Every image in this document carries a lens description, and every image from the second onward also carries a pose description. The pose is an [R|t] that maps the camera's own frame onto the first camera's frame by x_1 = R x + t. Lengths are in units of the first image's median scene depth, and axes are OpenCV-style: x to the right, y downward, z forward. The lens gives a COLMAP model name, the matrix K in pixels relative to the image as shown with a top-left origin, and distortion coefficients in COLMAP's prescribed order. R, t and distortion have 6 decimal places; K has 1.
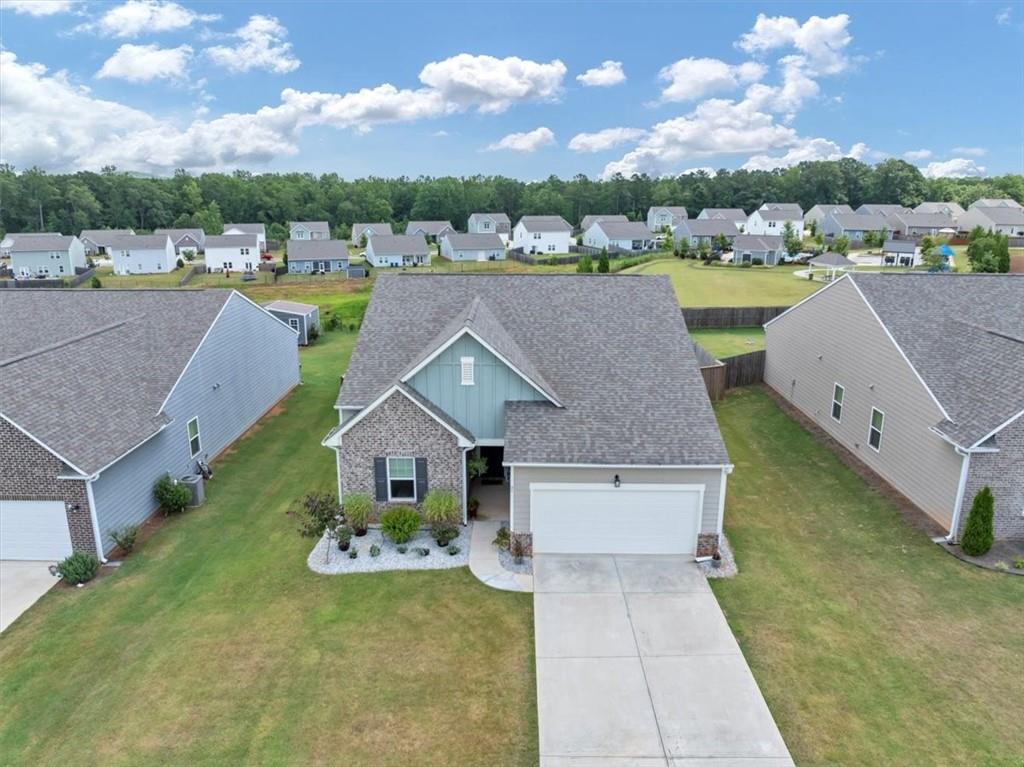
lens RADIAL K [[720.5, 0, 512.0], [0, 720.5, 383.5], [0, 0, 1]] dist [-0.032899, -0.004456]
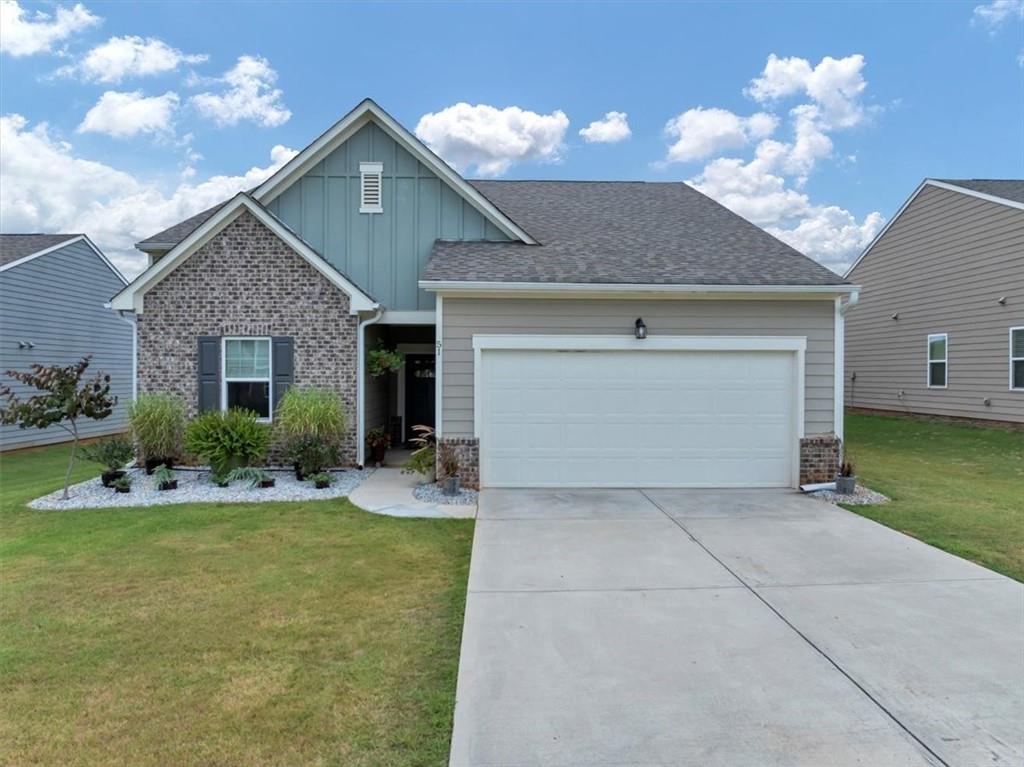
lens RADIAL K [[720.5, 0, 512.0], [0, 720.5, 383.5], [0, 0, 1]] dist [-0.032899, -0.004456]
pose [[0.999495, -0.000333, 0.031778, 0.033389], [0.008265, 0.968258, -0.249817, 0.278772], [-0.030686, 0.249953, 0.967772, 0.465002]]
